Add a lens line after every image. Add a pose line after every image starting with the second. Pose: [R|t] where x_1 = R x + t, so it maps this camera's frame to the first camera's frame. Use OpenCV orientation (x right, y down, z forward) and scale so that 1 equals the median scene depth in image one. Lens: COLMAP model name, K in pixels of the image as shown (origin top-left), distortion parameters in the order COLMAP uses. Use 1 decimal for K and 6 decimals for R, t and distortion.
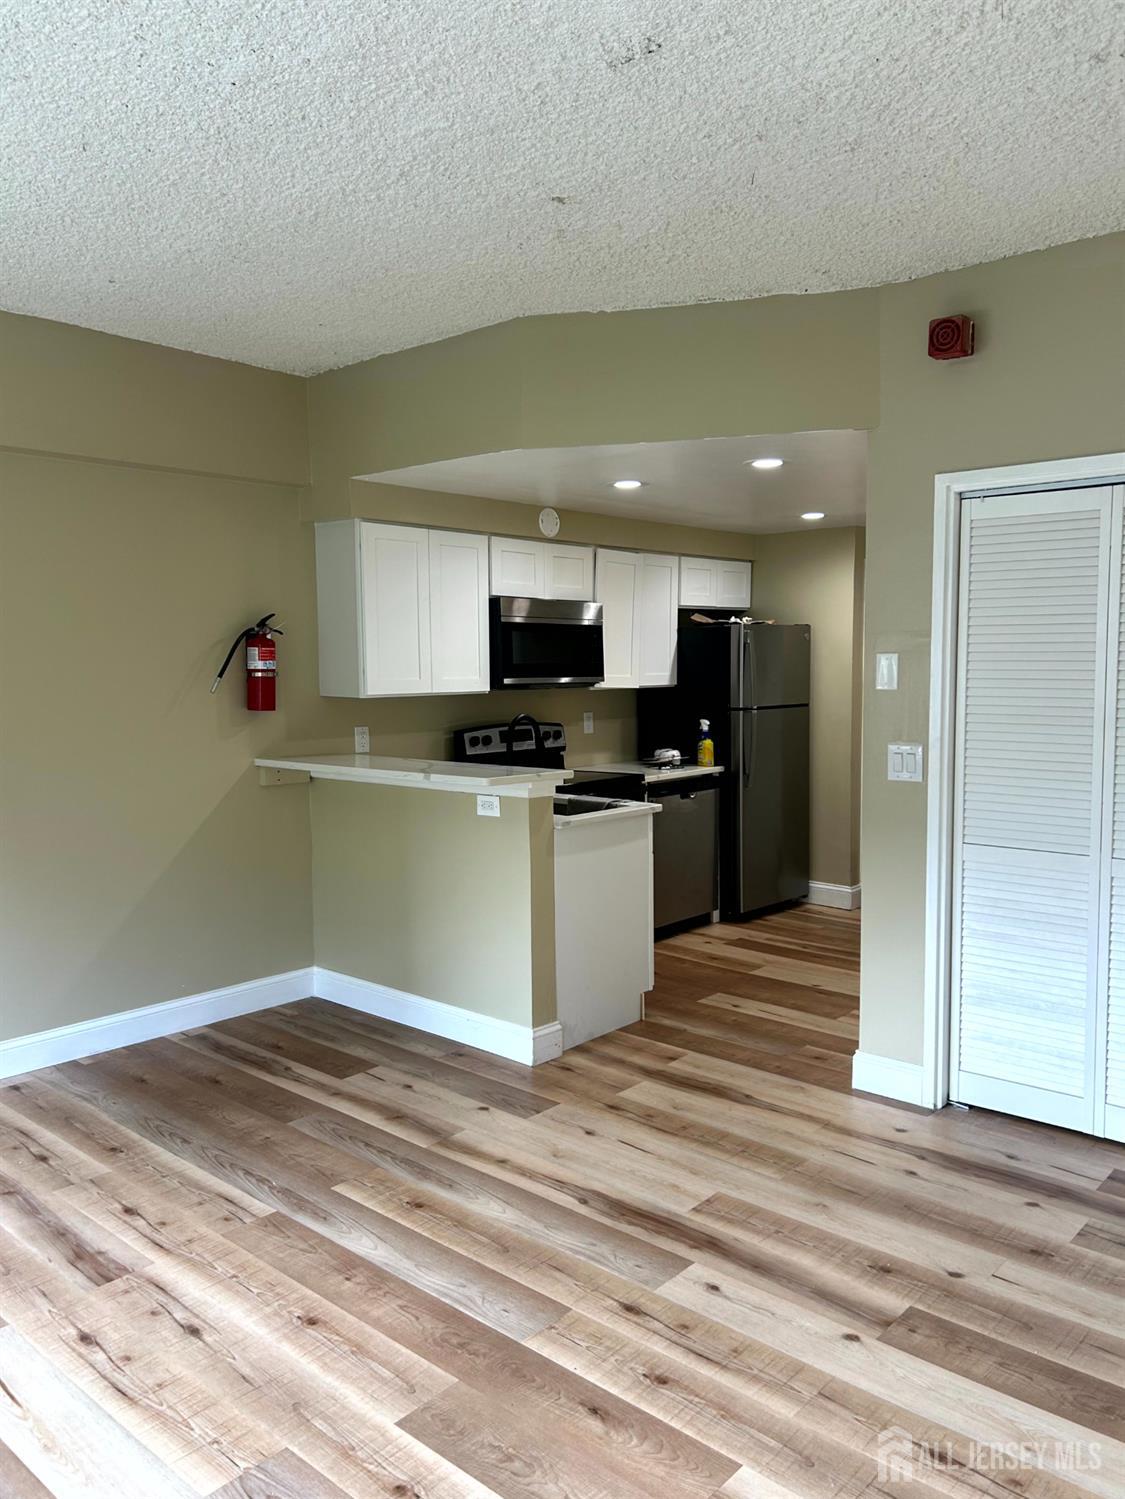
lens RADIAL K [[1129.6, 0, 572.3], [0, 1129.6, 759.4], [0, 0, 1]] dist [0.054547, -0.057569]
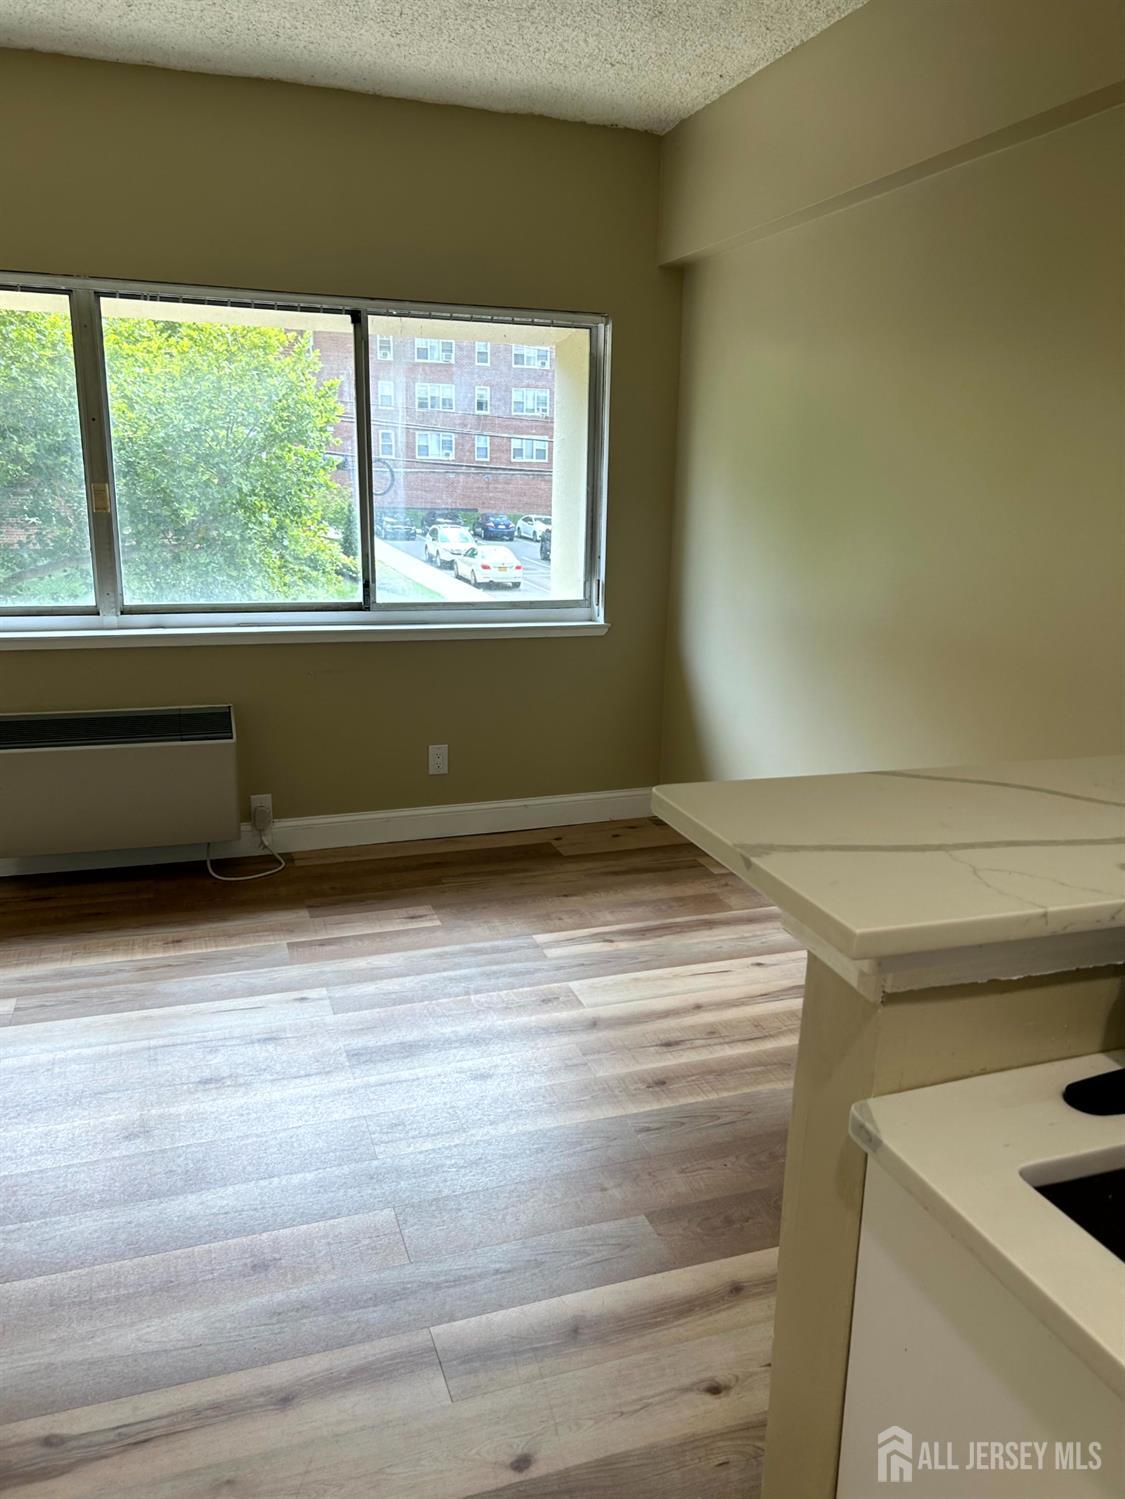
lens RADIAL K [[1129.6, 0, 576.4], [0, 1129.6, 751.5], [0, 0, 1]] dist [0.054547, -0.057569]
pose [[-0.484163, 0.202661, -0.851184, 0.249945], [-0.095214, 0.954827, 0.281497, -0.097377], [0.869782, 0.217335, -0.442996, 1.193778]]
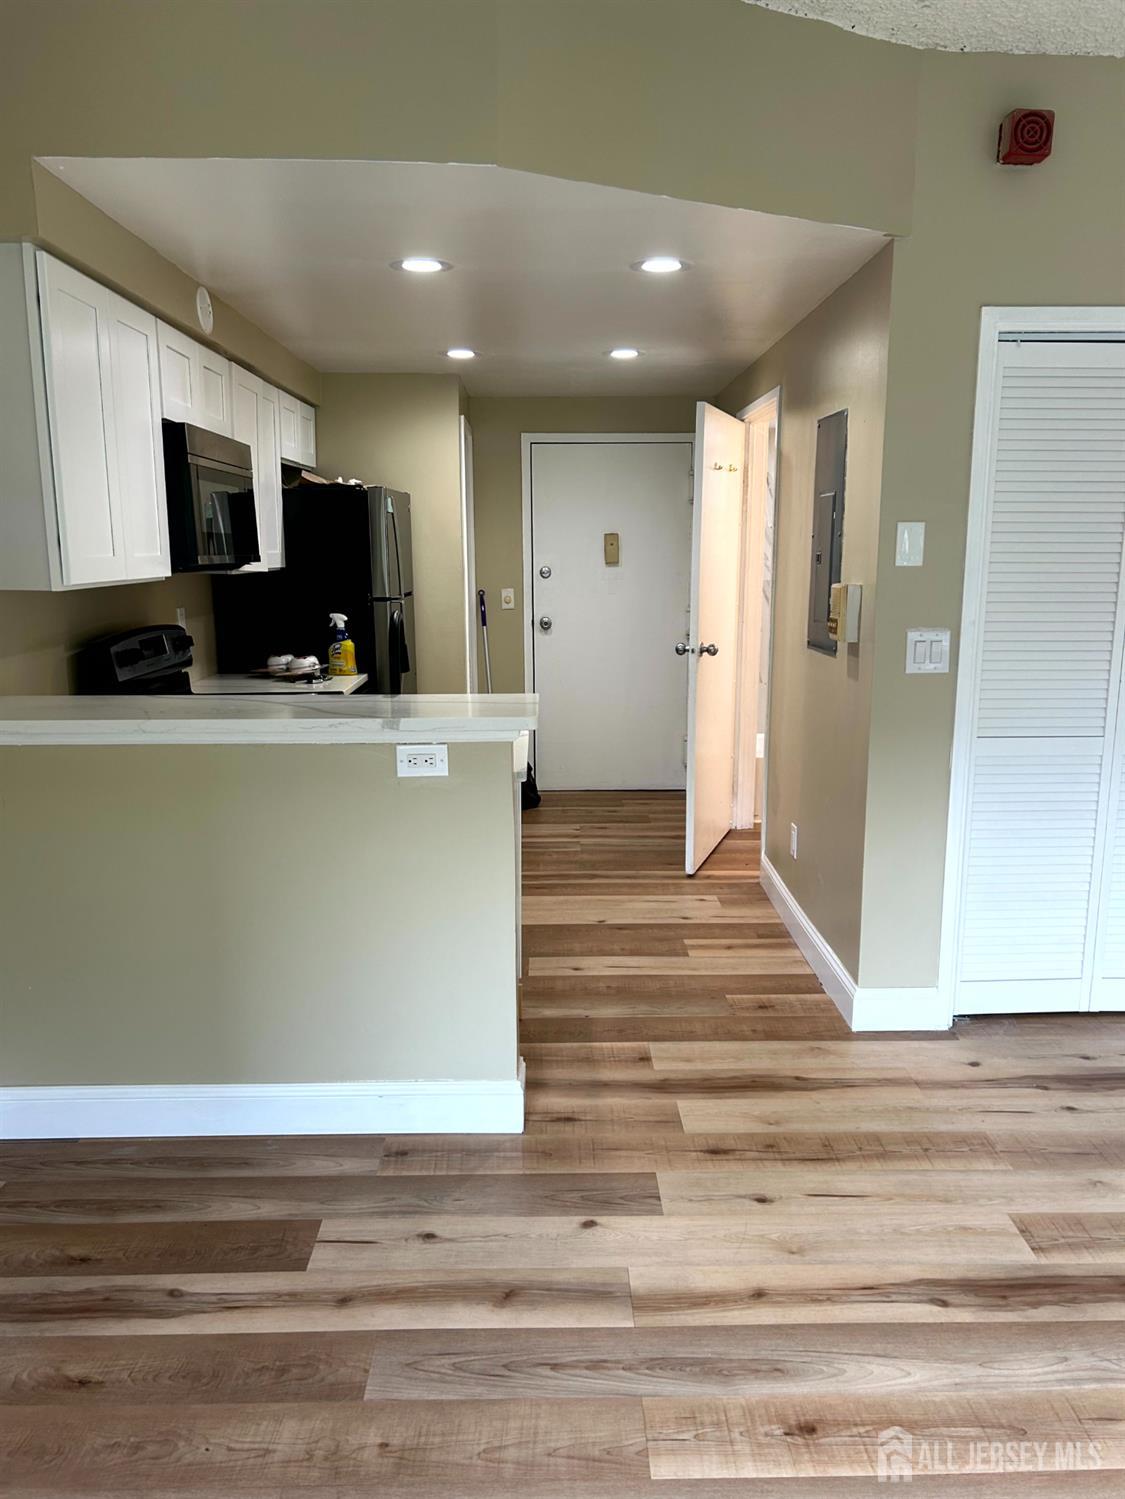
lens RADIAL K [[1129.6, 0, 569.7], [0, 1129.6, 760.5], [0, 0, 1]] dist [0.054547, -0.057569]
pose [[0.731503, -0.120915, 0.671031, -0.504572], [0.054199, 0.991348, 0.119550, -0.034005], [-0.679681, -0.051082, 0.731727, 0.561672]]
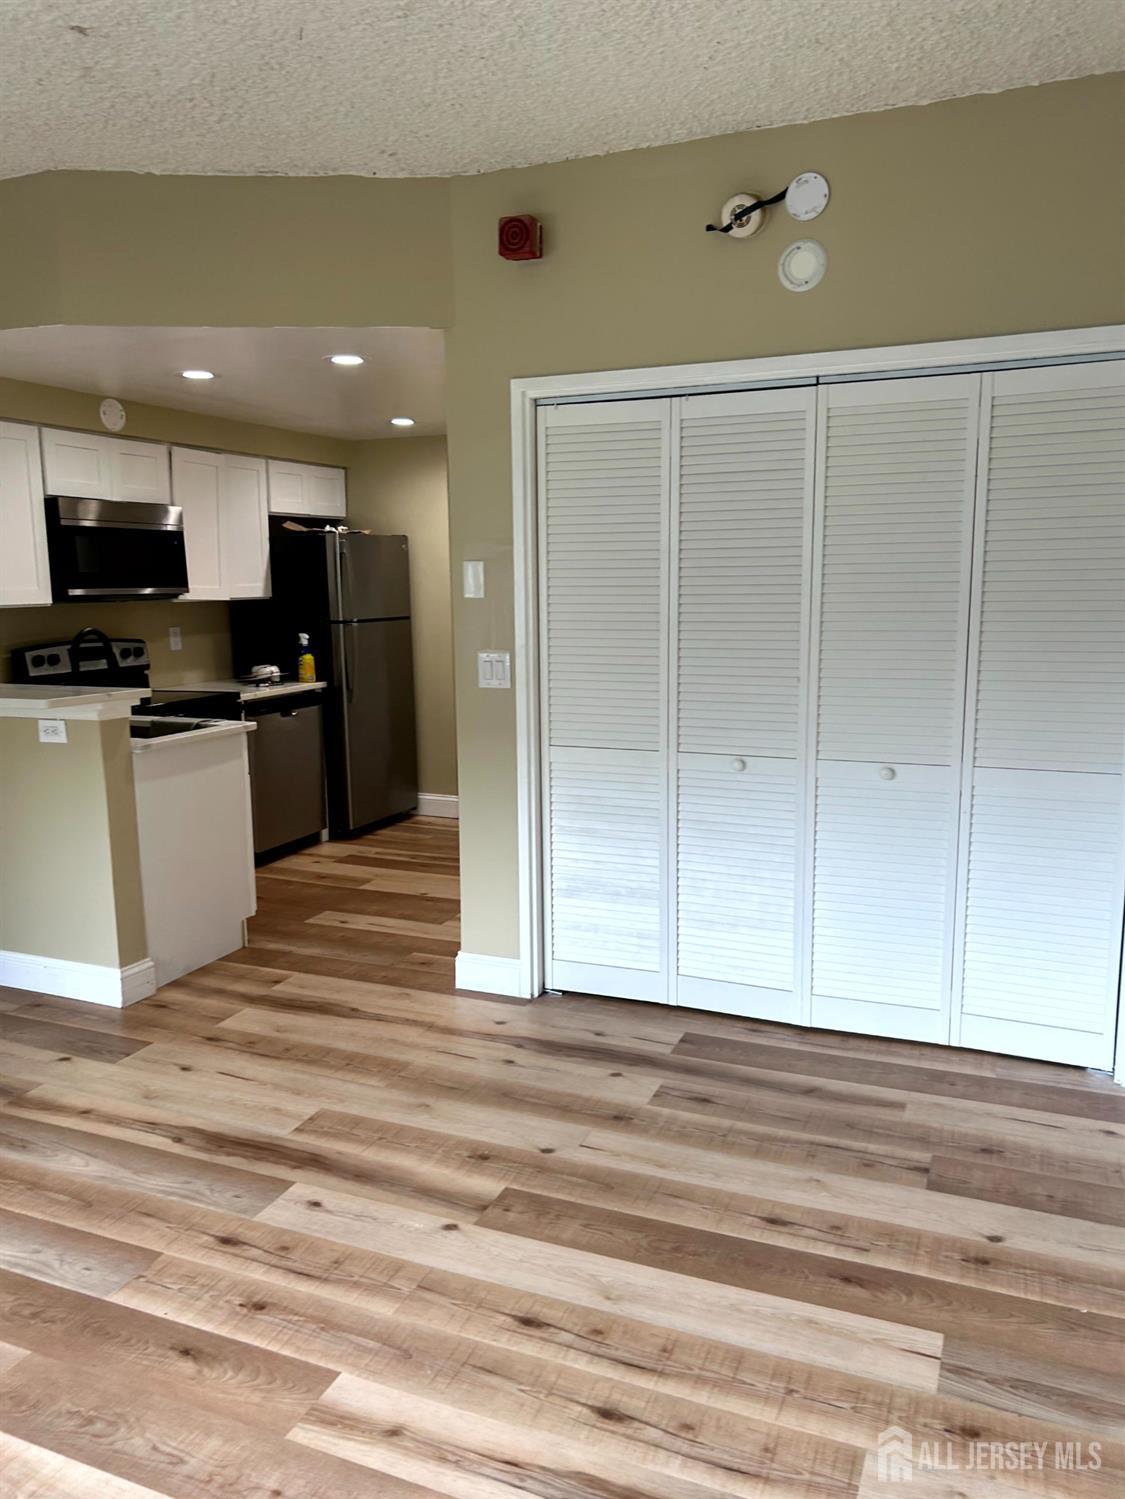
lens RADIAL K [[1129.6, 0, 553.0], [0, 1129.6, 763.8], [0, 0, 1]] dist [0.054547, -0.057569]
pose [[0.949527, -0.054311, 0.308949, 0.025882], [0.030548, 0.996226, 0.081241, 0.006359], [-0.312196, -0.067703, 0.947602, 0.018047]]
